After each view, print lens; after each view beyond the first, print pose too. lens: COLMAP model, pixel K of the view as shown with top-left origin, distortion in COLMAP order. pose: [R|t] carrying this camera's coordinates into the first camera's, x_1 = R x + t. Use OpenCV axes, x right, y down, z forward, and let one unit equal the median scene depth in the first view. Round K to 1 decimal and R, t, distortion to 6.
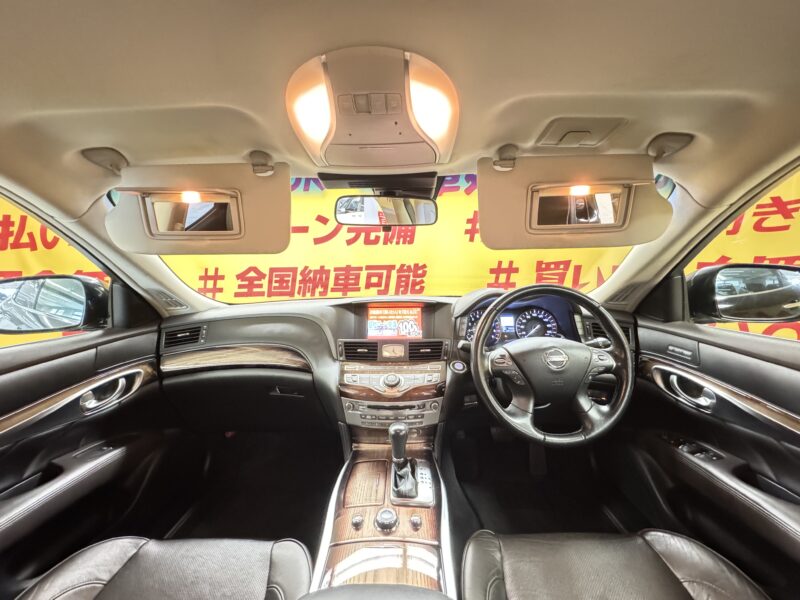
lens RADIAL K [[320.5, 0, 397.6], [0, 320.5, 303.4], [0, 0, 1]] dist [0.004221, 0.000901]
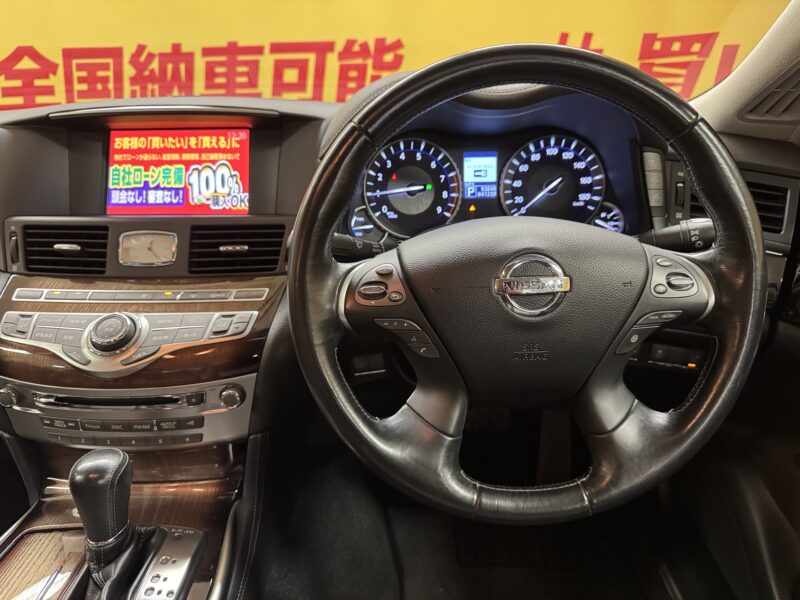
lens RADIAL K [[575.8, 0, 396.8], [0, 575.8, 306.3], [0, 0, 1]] dist [0.032168, -0.050544]
pose [[0.999985, 0.004542, 0.002992, 0.247142], [-0.005210, 0.957788, 0.287429, 0.015683], [-0.001560, -0.287441, 0.957797, 0.299858]]
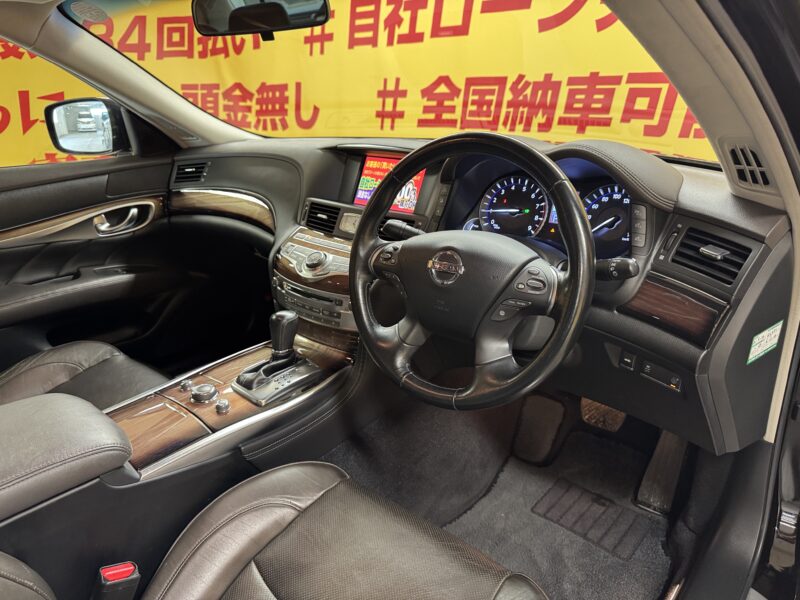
lens RADIAL K [[575.8, 0, 396.3], [0, 575.8, 300.8], [0, 0, 1]] dist [0.032168, -0.050544]
pose [[0.773760, 0.226999, -0.591411, 0.741292], [-0.061415, 0.956075, 0.286615, -0.046259], [0.630494, -0.185450, 0.753714, 0.089320]]
